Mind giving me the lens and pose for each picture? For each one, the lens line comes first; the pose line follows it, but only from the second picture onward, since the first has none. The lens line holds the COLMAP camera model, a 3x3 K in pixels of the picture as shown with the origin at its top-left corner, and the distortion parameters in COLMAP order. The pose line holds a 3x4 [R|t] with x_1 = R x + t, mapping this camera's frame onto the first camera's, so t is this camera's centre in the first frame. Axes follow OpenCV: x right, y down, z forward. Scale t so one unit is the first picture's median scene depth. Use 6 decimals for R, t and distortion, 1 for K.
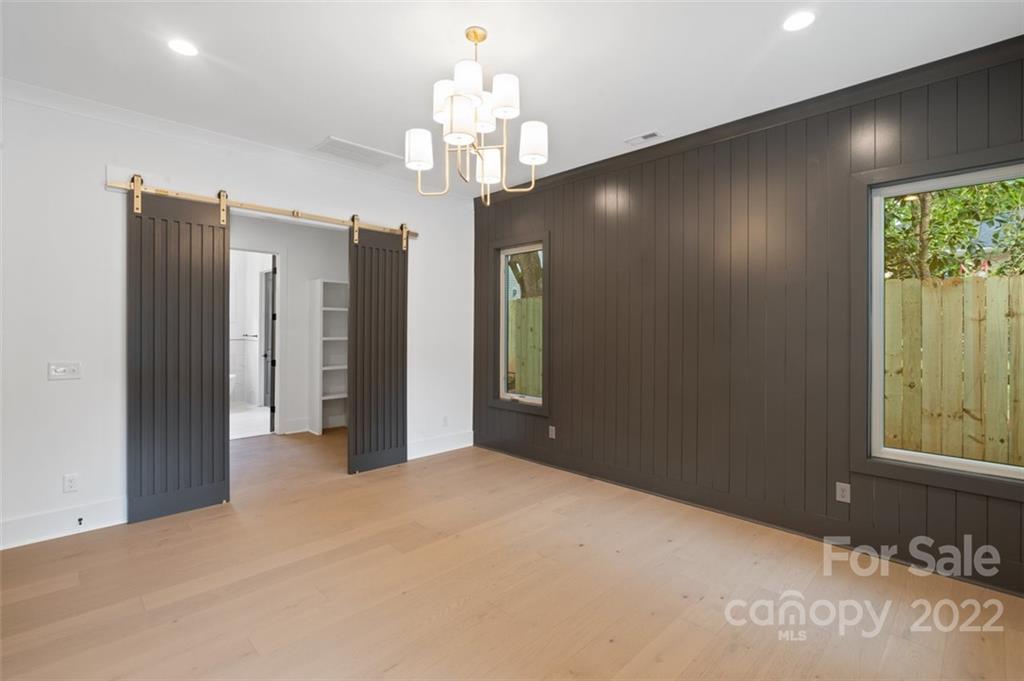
lens RADIAL K [[471.7, 0, 515.1], [0, 471.7, 320.1], [0, 0, 1]] dist [0.000107, -0.000379]
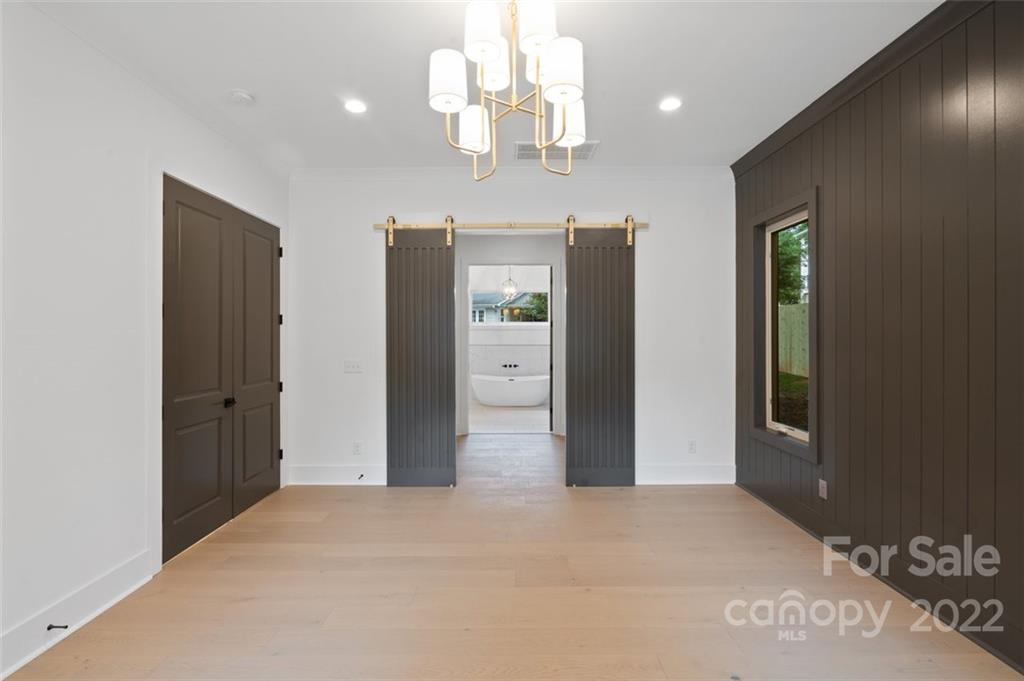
lens RADIAL K [[476.5, 0, 510.6], [0, 476.5, 325.7], [0, 0, 1]] dist [-0.002179, 0.000109]
pose [[0.707657, -0.020965, -0.706245, 0.253756], [0.019168, 0.999761, -0.010471, 0.008173], [0.706296, -0.006127, 0.707890, 0.228796]]
